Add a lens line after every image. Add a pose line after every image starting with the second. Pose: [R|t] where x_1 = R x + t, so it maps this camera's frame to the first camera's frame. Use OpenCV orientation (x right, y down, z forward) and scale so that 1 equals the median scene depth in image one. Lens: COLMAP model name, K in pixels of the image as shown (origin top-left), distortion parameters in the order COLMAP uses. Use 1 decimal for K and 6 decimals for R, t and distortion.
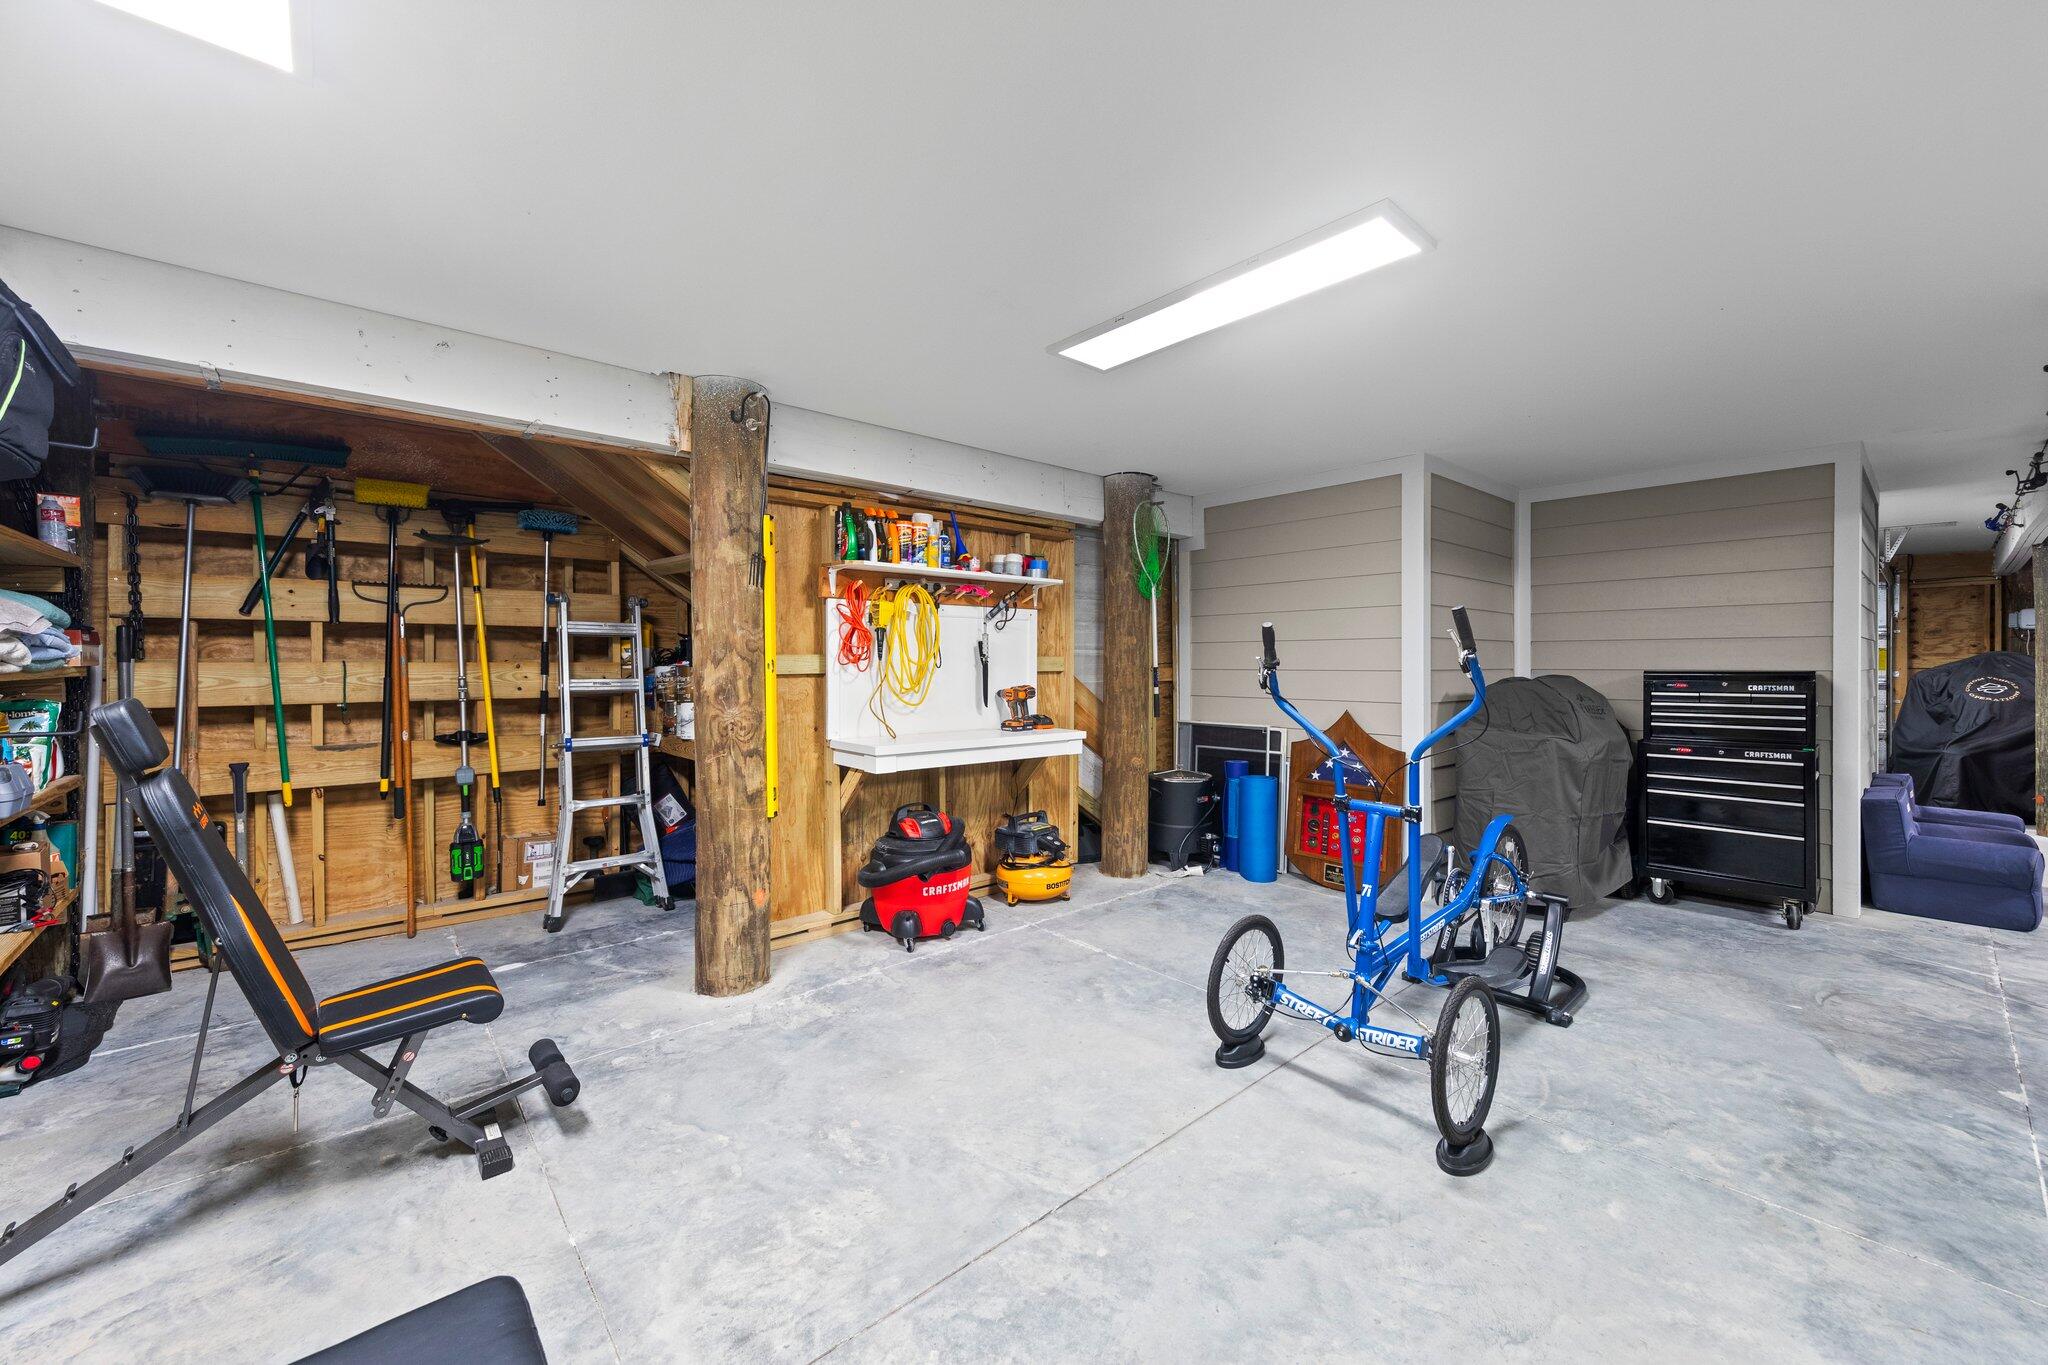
lens RADIAL K [[787.1, 0, 1015.0], [0, 787.1, 675.1], [0, 0, 1]] dist [0.001850, 0.000506]
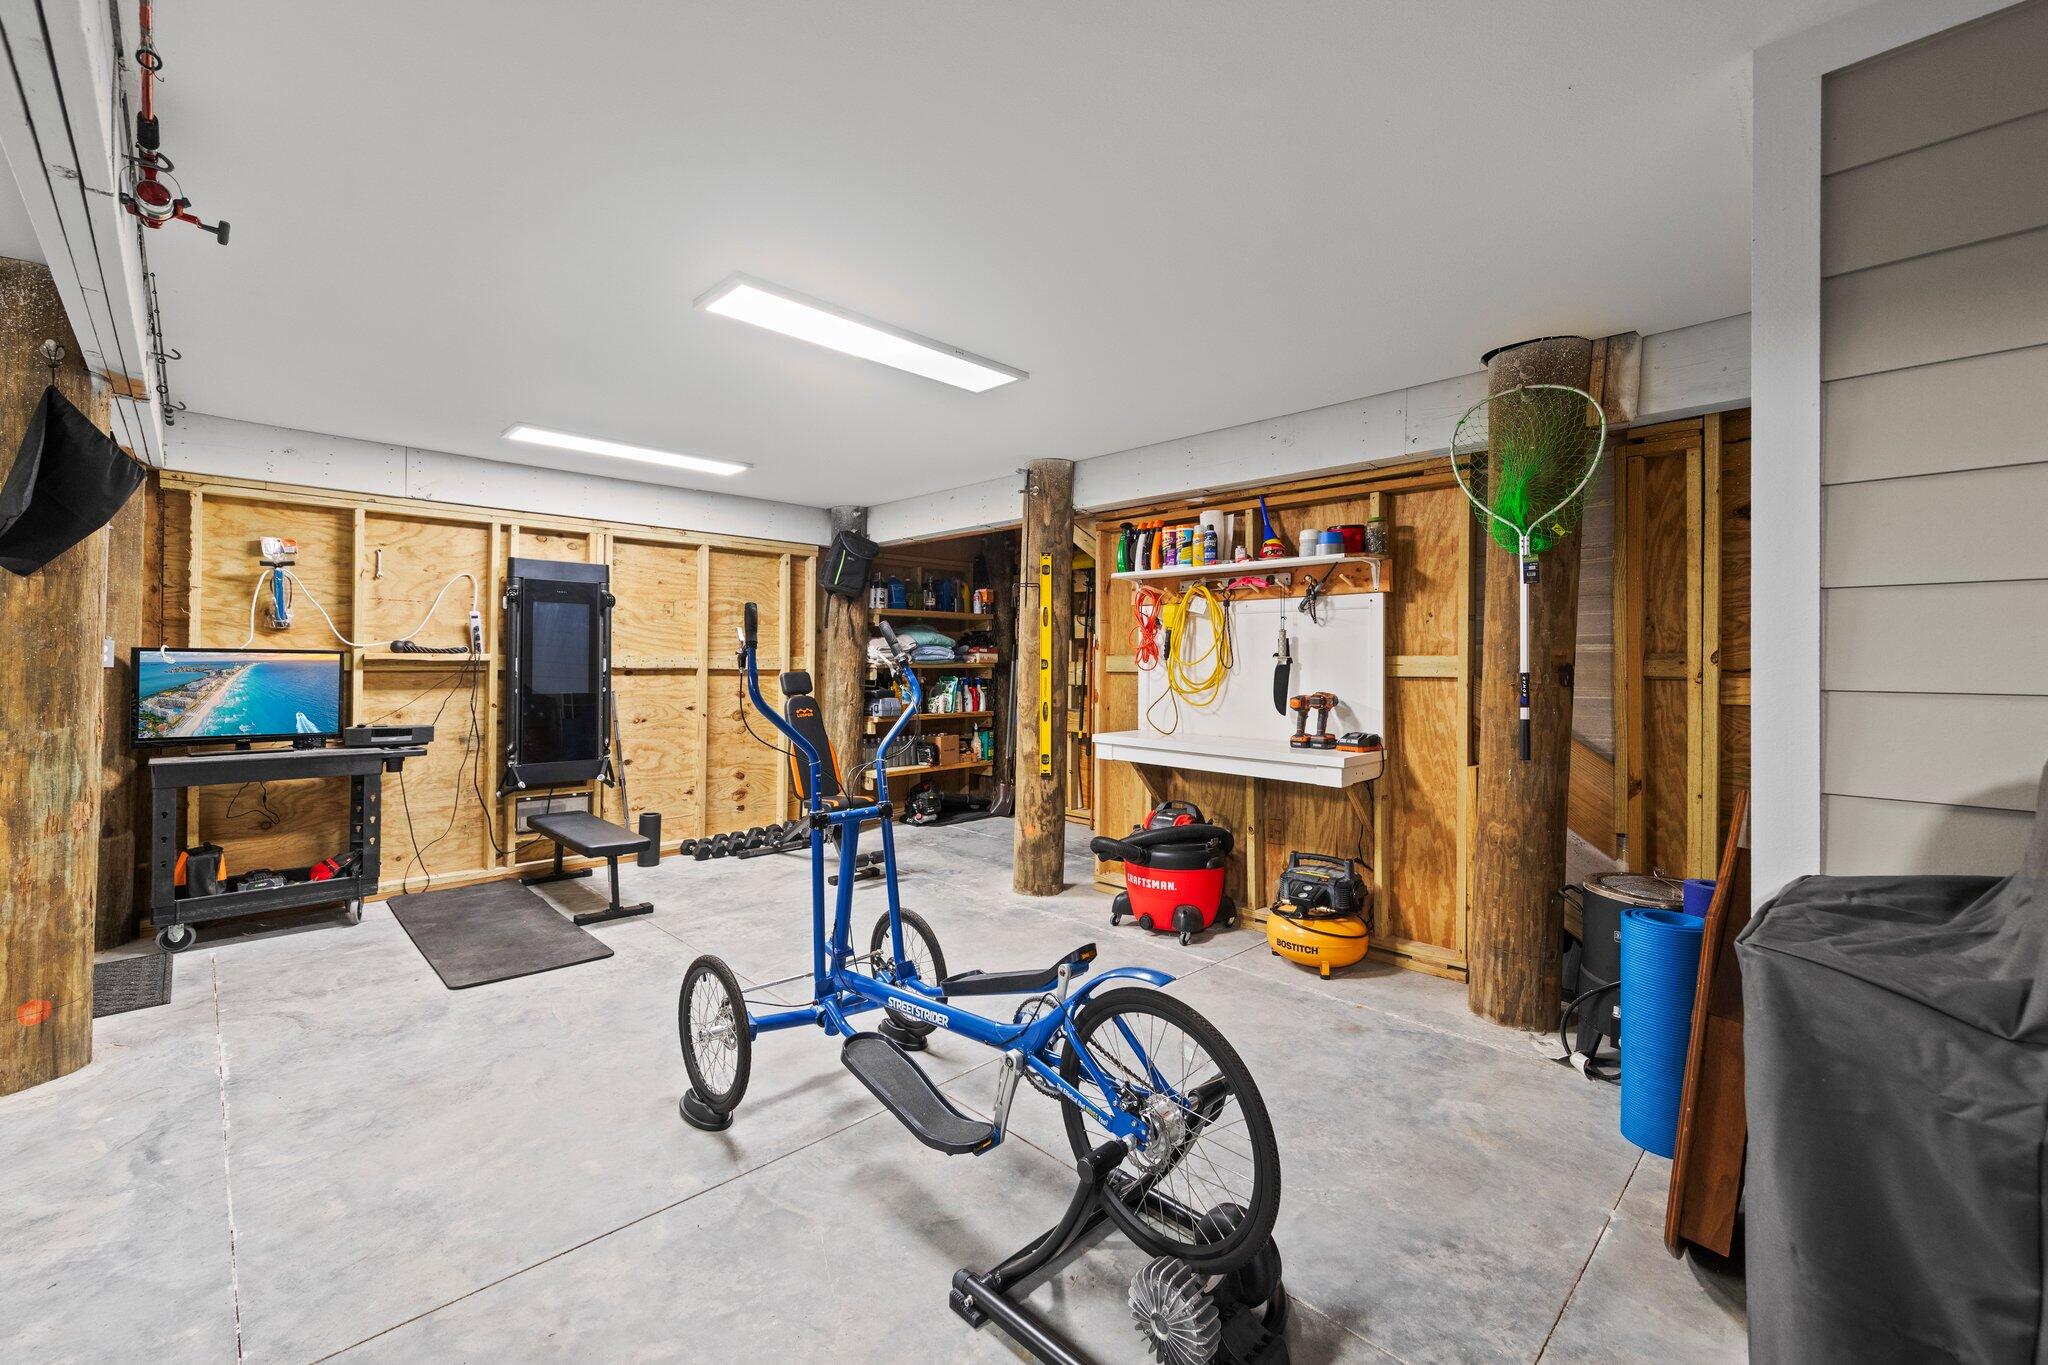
lens RADIAL K [[860.3, 0, 1042.2], [0, 860.3, 674.1], [0, 0, 1]] dist [0.011994, 0.000149]
pose [[0.064599, 0.014622, -0.997804, 0.976950], [-0.023232, 0.999644, 0.013145, -0.011640], [0.997641, 0.022332, 0.064916, 0.753785]]
